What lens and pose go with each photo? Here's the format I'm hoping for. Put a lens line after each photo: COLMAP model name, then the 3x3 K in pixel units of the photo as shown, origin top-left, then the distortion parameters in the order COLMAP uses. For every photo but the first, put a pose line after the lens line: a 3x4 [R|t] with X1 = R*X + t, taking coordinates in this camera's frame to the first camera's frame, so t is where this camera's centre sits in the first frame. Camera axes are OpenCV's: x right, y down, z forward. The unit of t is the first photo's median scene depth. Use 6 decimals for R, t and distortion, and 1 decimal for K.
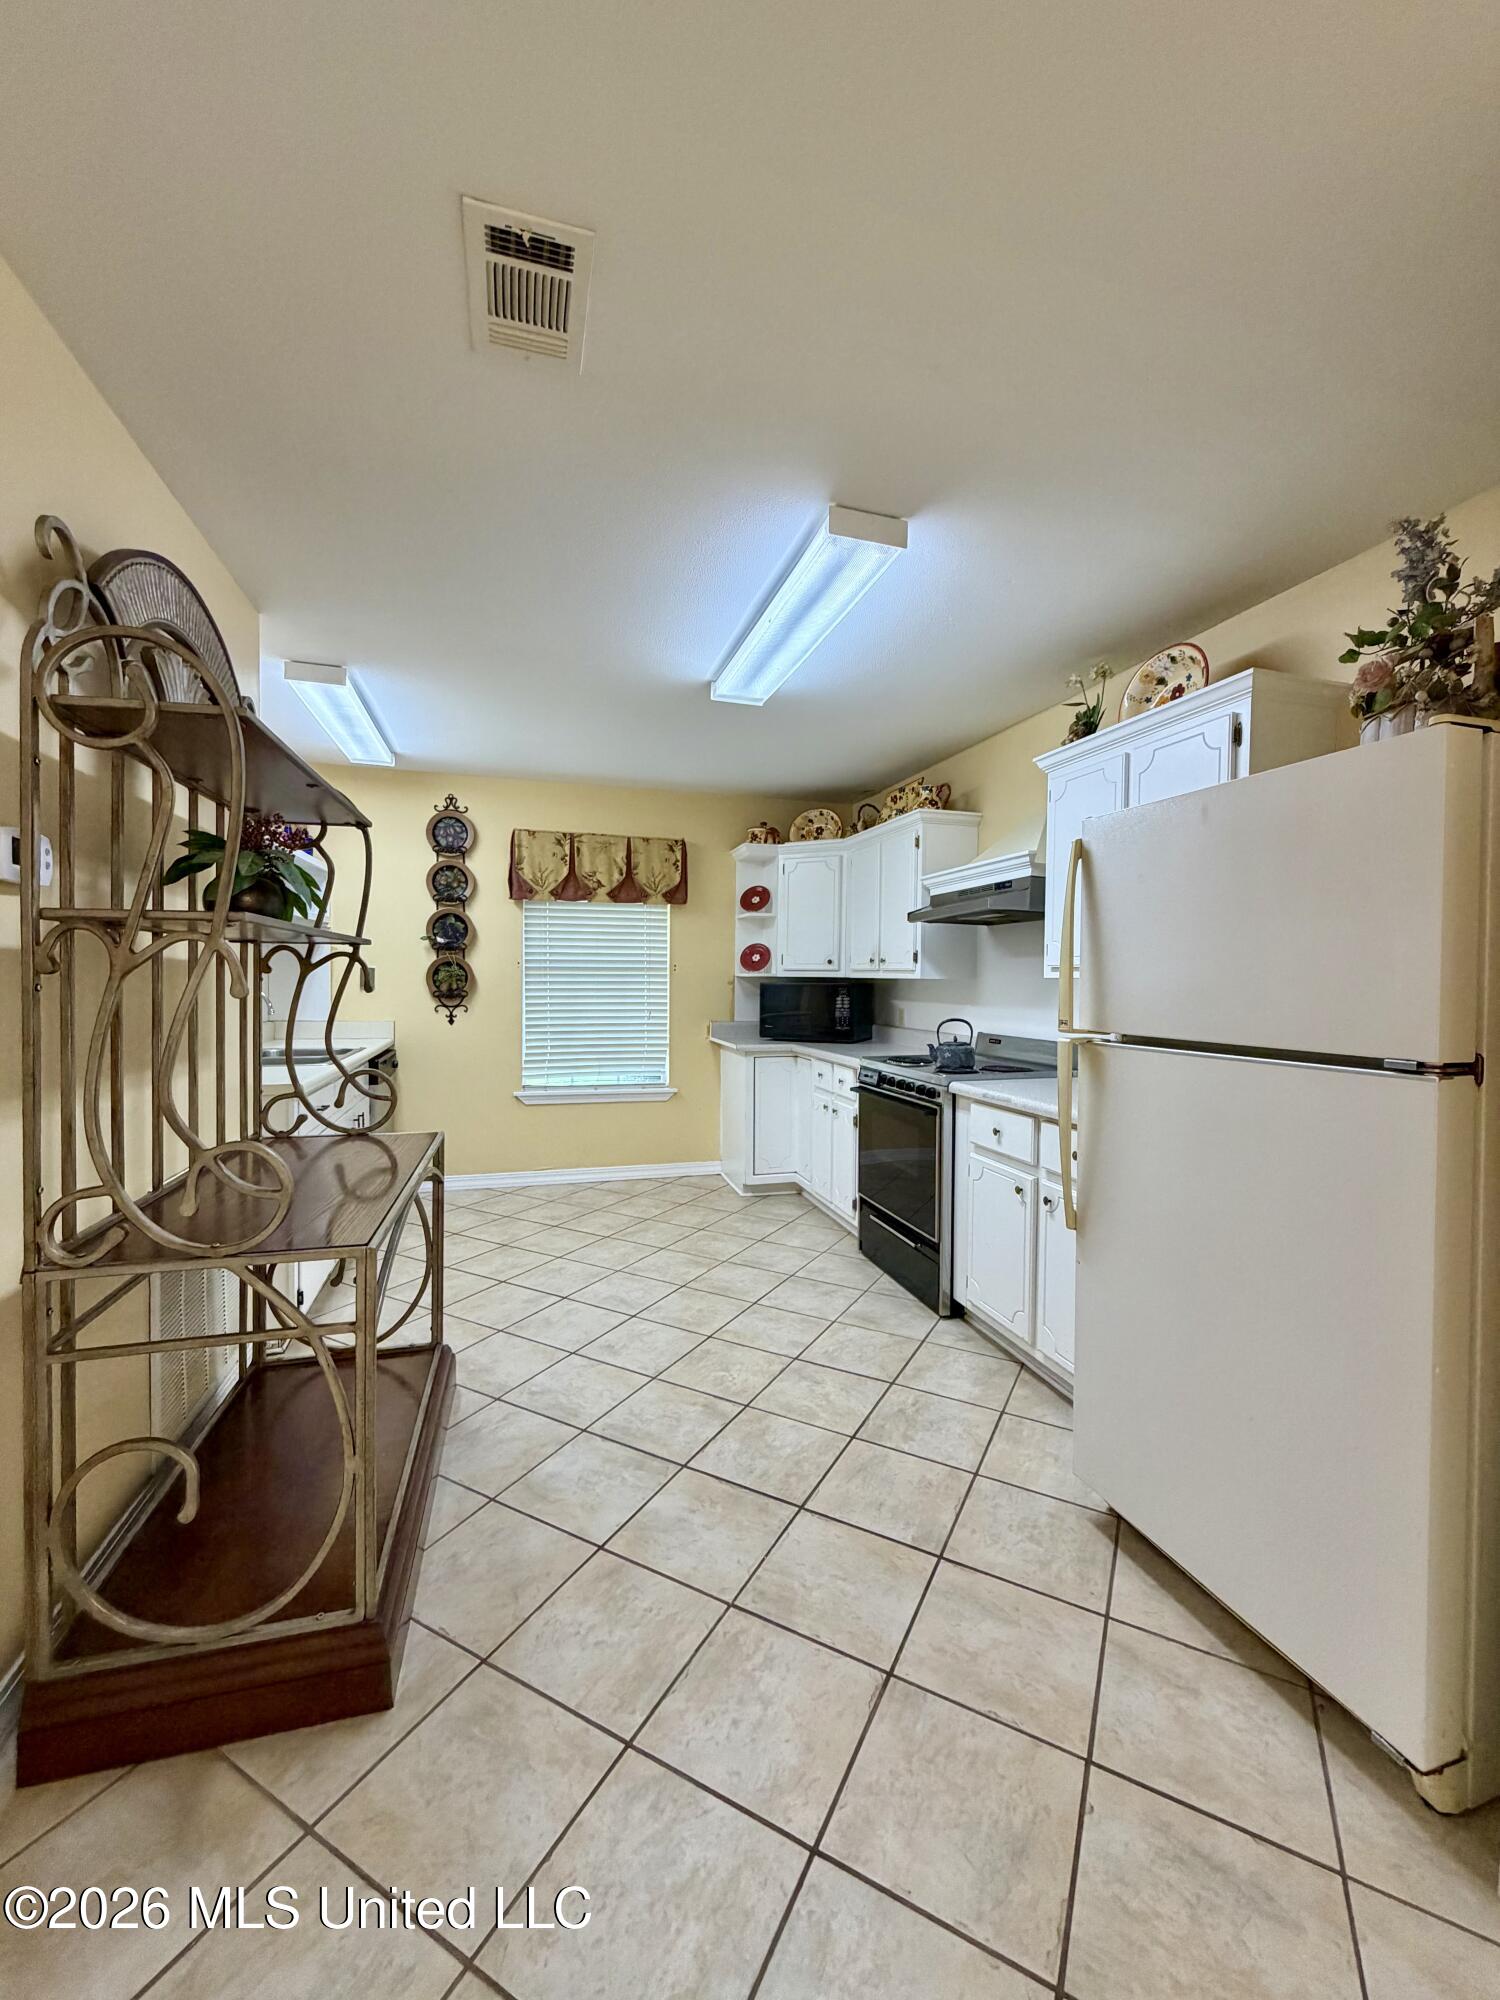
lens RADIAL K [[795.4, 0, 746.2], [0, 795.4, 989.9], [0, 0, 1]] dist [-0.000900, -0.000131]
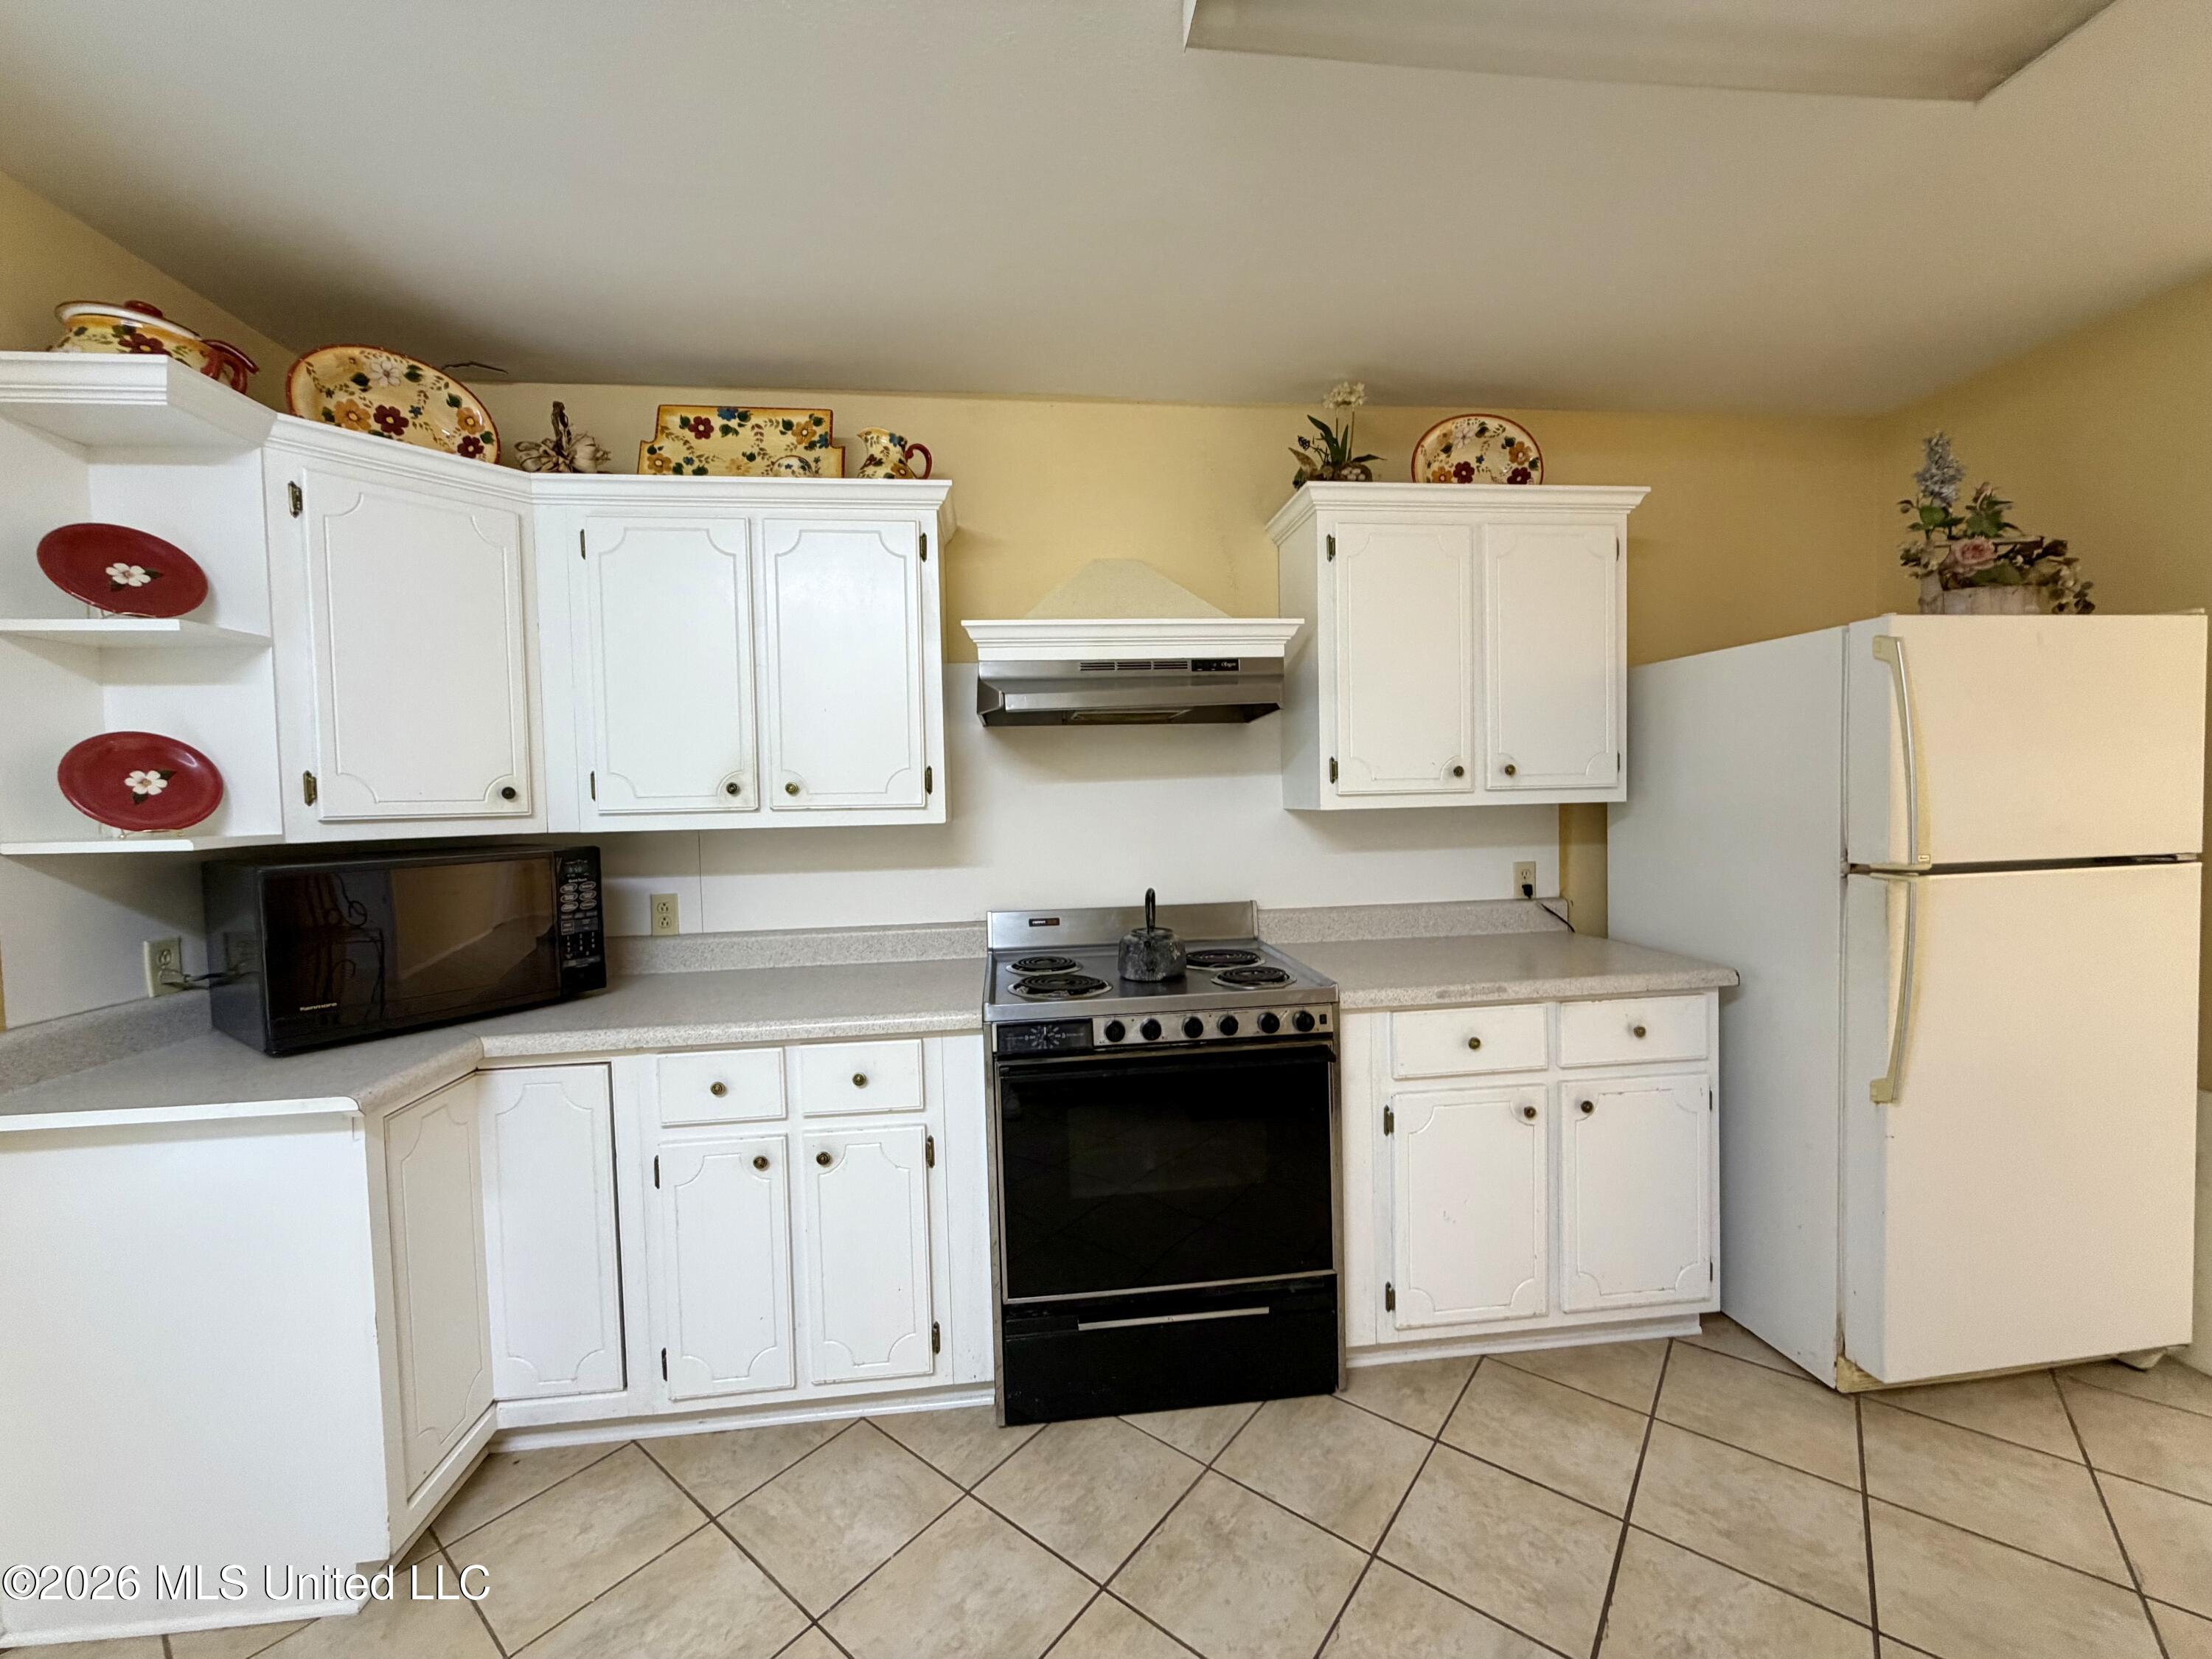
lens RADIAL K [[879.8, 0, 1105.7], [0, 879.8, 833.8], [0, 0, 1]] dist [-0.000900, -0.000131]
pose [[0.172683, -0.050774, 0.983668, -0.325762], [0.041658, 0.998153, 0.044208, -0.029872], [-0.984096, 0.033344, 0.174479, 0.845391]]
